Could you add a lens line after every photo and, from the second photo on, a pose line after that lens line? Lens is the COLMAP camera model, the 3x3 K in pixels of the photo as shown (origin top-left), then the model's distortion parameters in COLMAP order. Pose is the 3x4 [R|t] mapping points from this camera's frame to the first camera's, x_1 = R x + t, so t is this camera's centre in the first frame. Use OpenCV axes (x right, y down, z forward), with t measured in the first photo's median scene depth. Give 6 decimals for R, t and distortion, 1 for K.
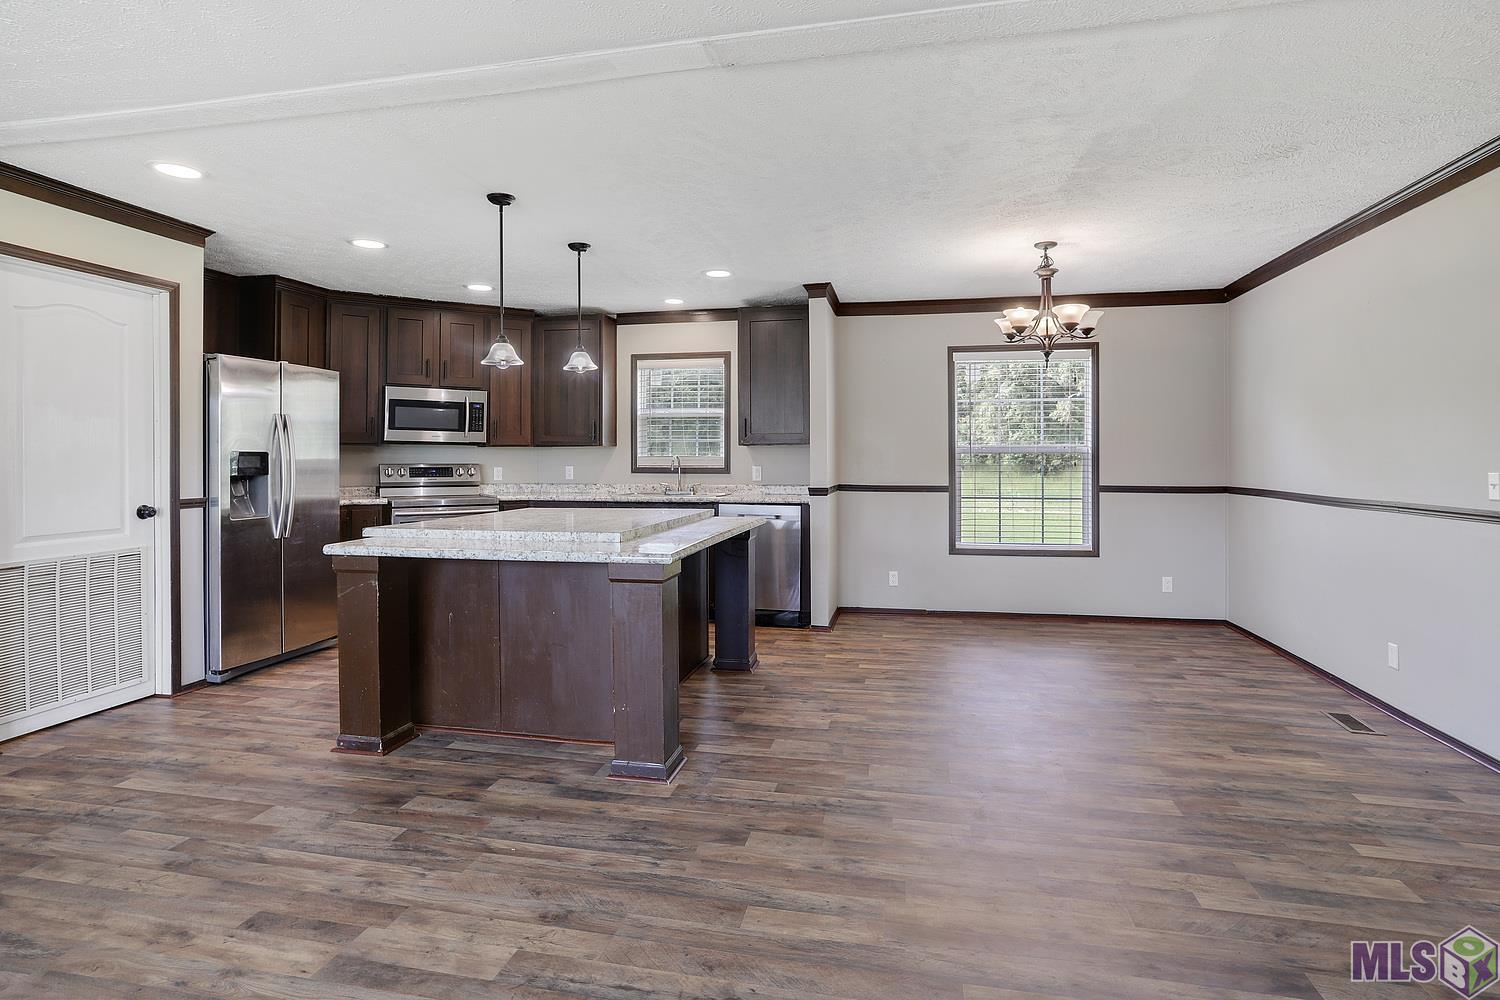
lens RADIAL K [[788.5, 0, 732.9], [0, 788.5, 455.0], [0, 0, 1]] dist [-0.005627, 0.009118]
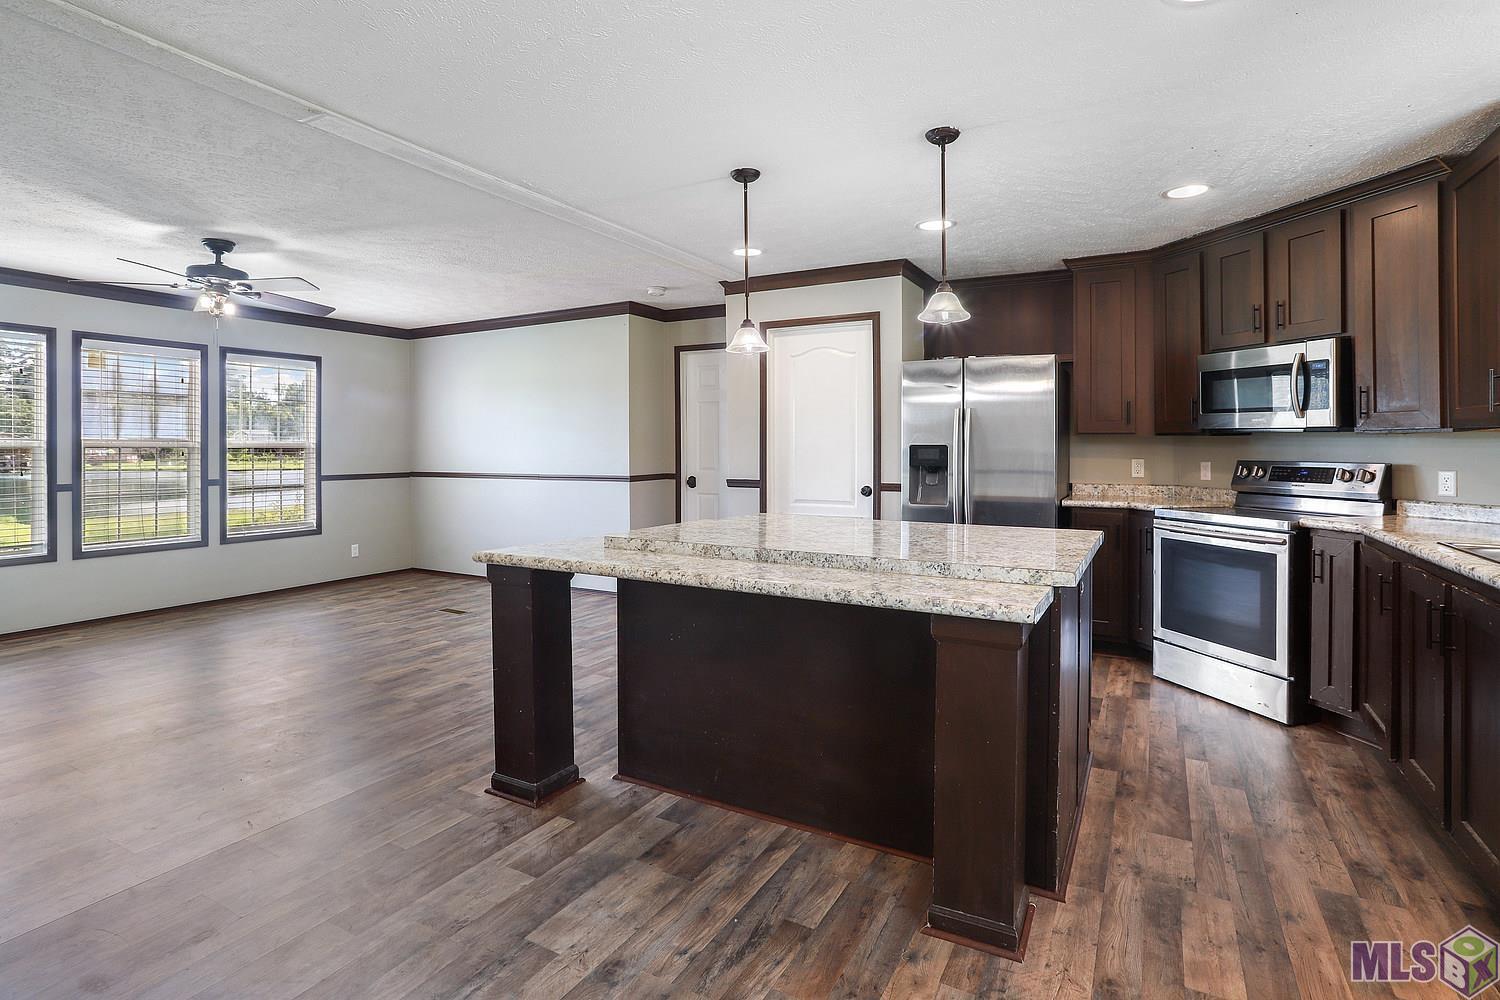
lens RADIAL K [[797.6, 0, 768.2], [0, 797.6, 439.1], [0, 0, 1]] dist [0.005616, 0.009037]
pose [[-0.305821, -0.001009, -0.952089, 0.612738], [0.005356, 0.999982, -0.002780, -0.011610], [0.952074, -0.005950, -0.305810, 1.330210]]
